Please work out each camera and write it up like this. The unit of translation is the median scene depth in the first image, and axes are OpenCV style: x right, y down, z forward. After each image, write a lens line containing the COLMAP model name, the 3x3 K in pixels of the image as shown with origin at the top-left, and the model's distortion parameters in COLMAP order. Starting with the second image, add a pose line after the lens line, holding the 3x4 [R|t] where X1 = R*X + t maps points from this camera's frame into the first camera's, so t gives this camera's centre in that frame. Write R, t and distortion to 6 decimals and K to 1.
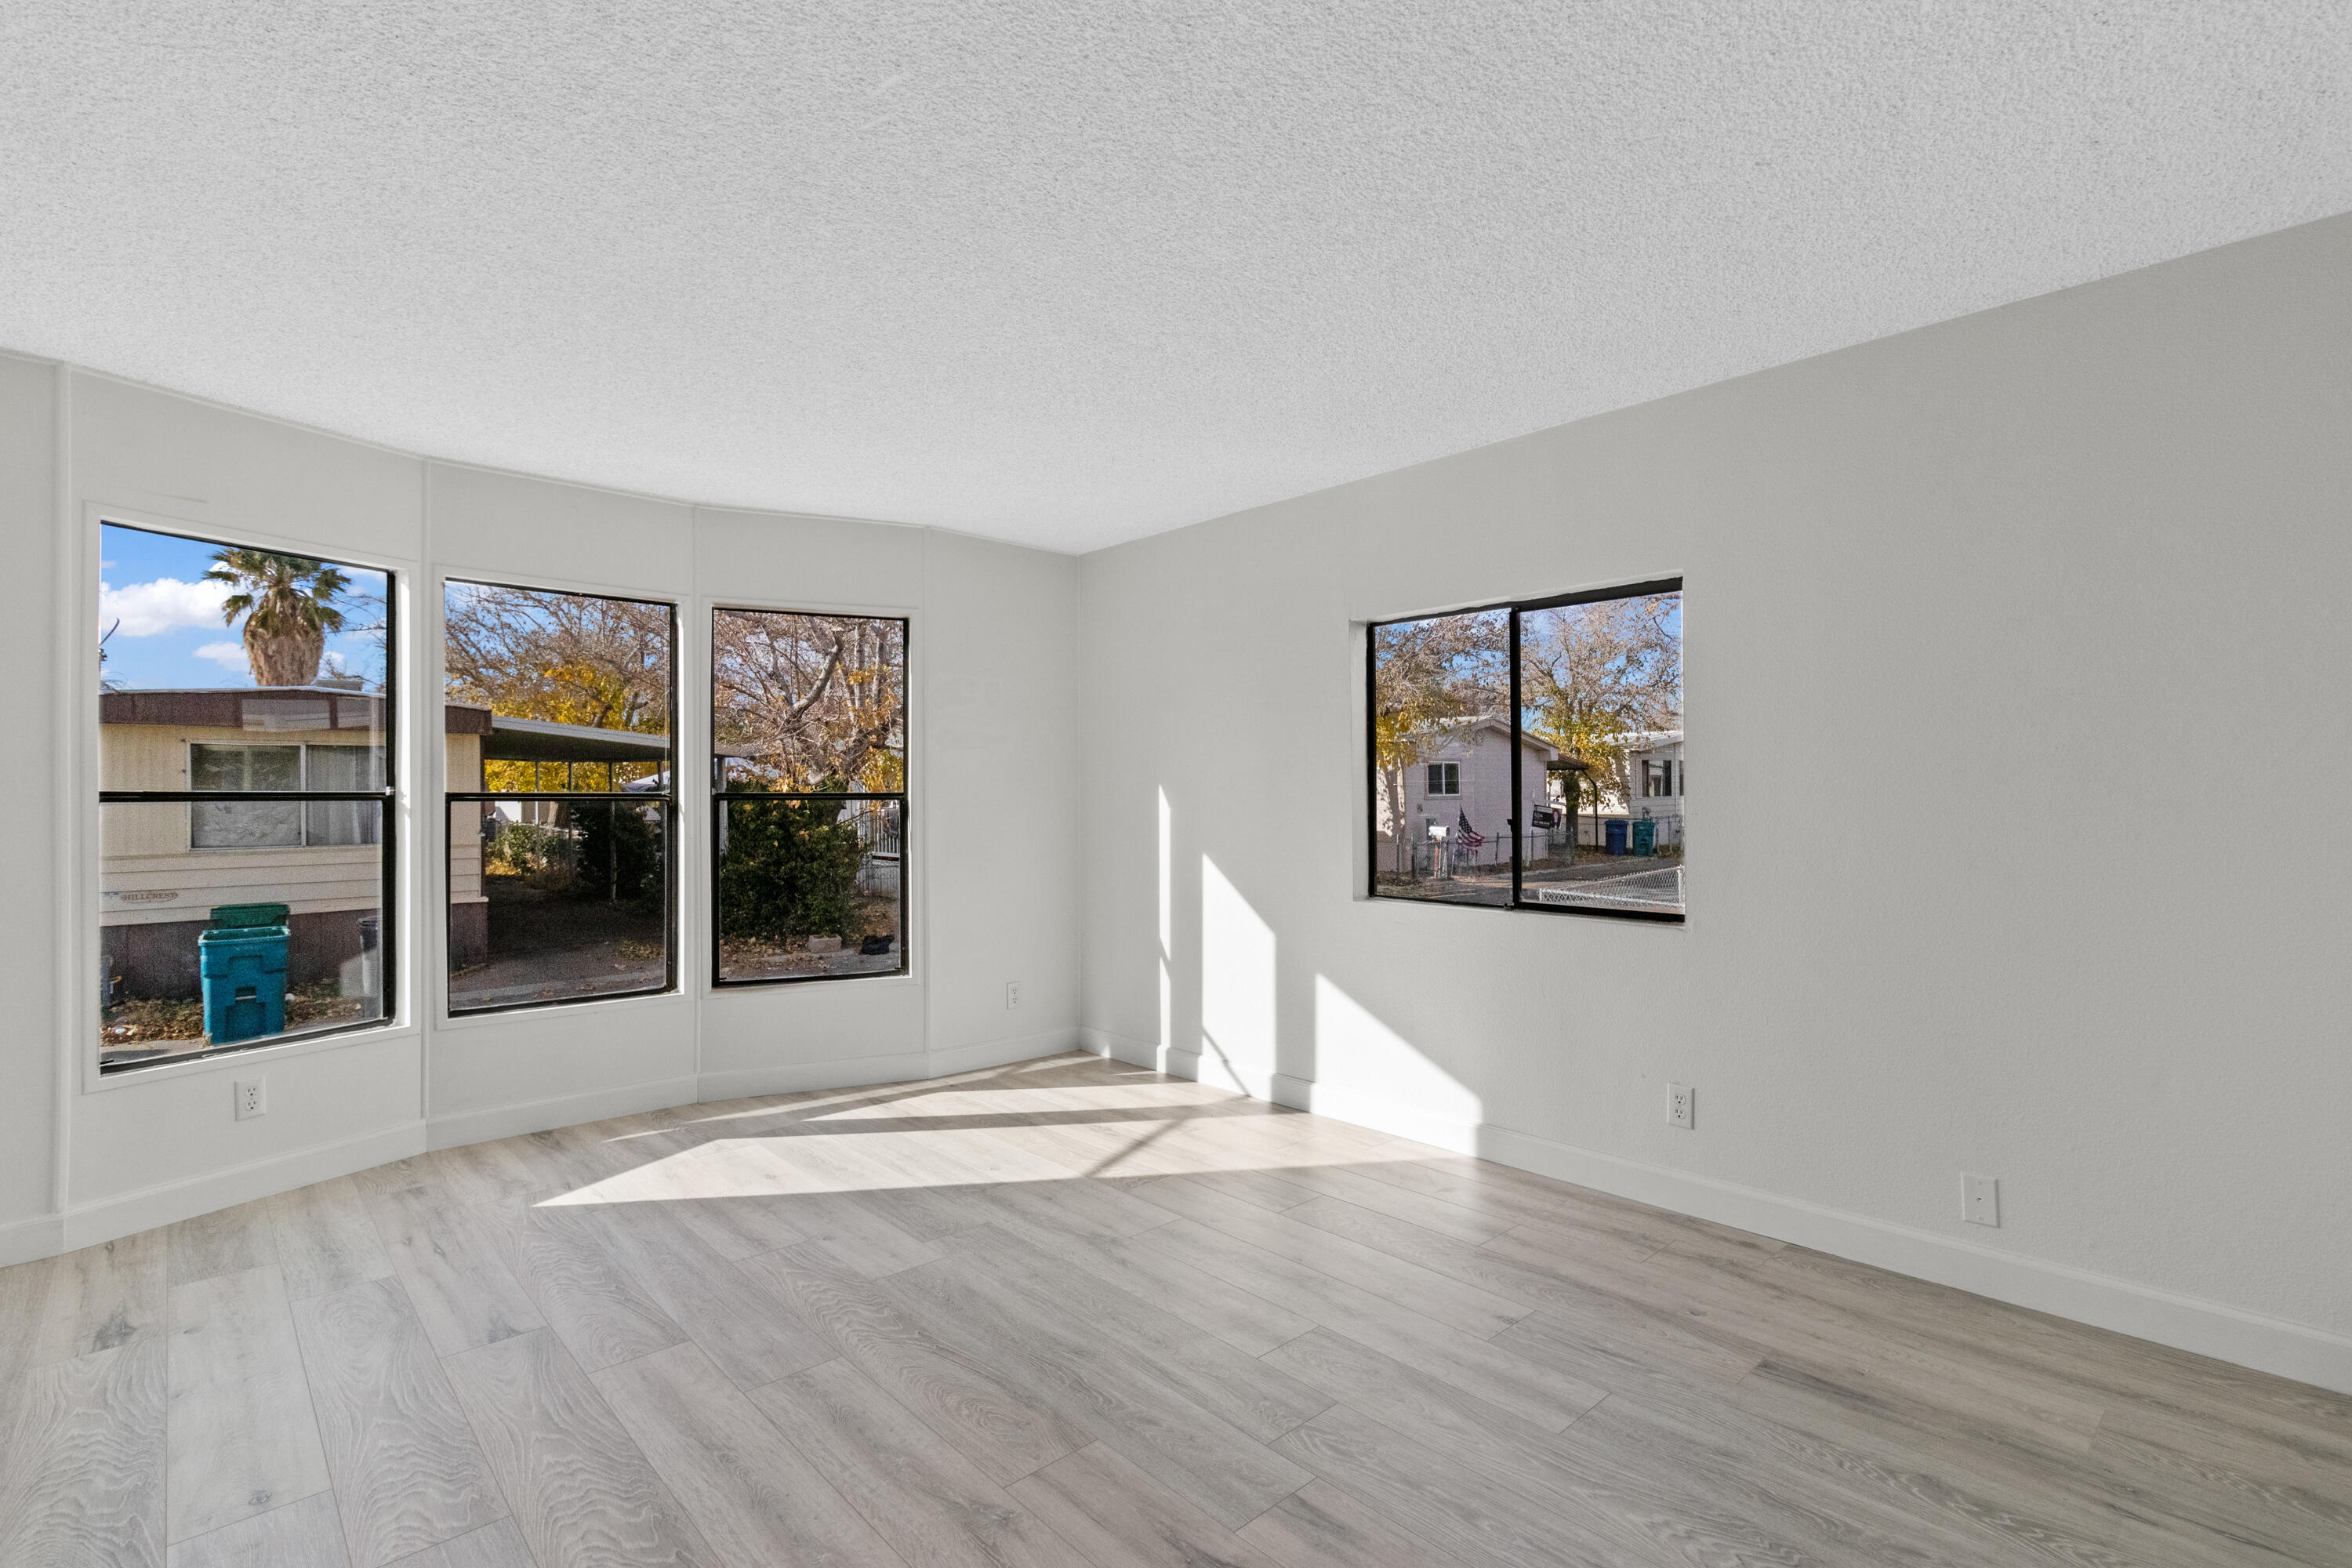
lens RADIAL K [[1115.4, 0, 1175.2], [0, 1115.4, 794.4], [0, 0, 1]] dist [0.000964, -0.000198]
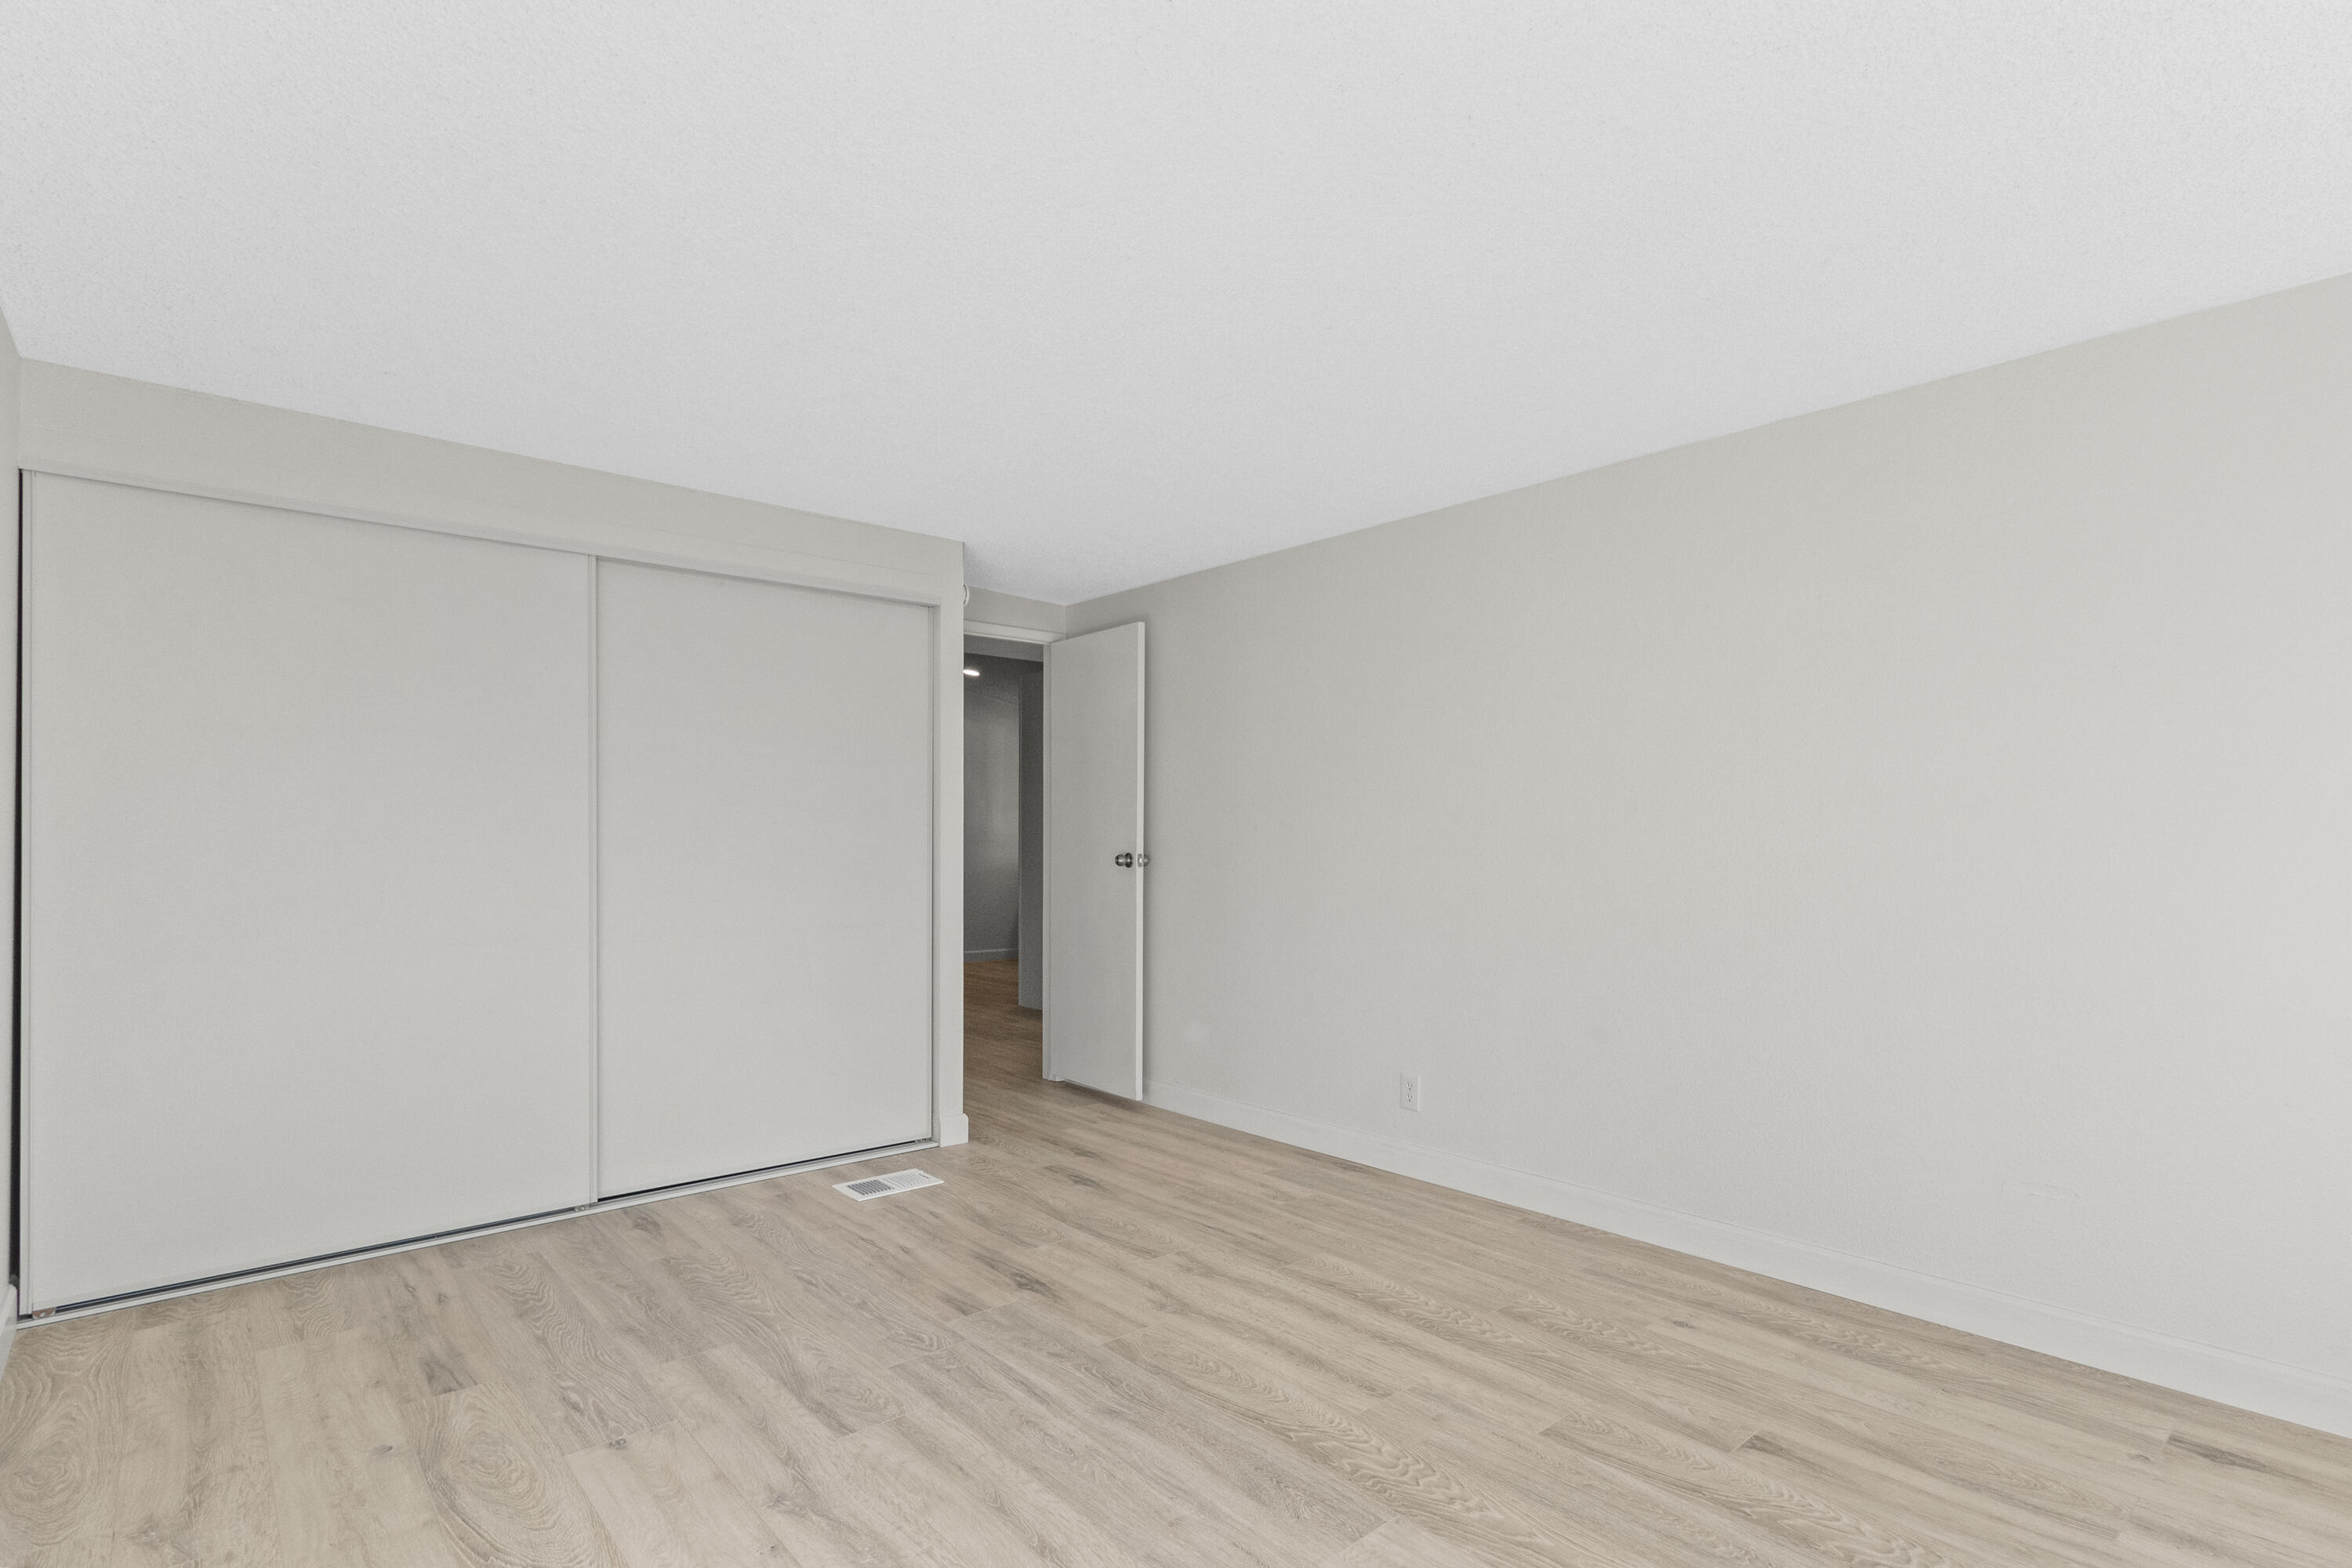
lens RADIAL K [[1115.4, 0, 1175.2], [0, 1115.4, 794.4], [0, 0, 1]] dist [0.000964, -0.000198]
pose [[-0.999269, 0.002784, 0.038126, -0.188414], [0.001448, 0.999385, -0.035029, -0.001539], [-0.038200, -0.034948, -0.998659, 2.090497]]
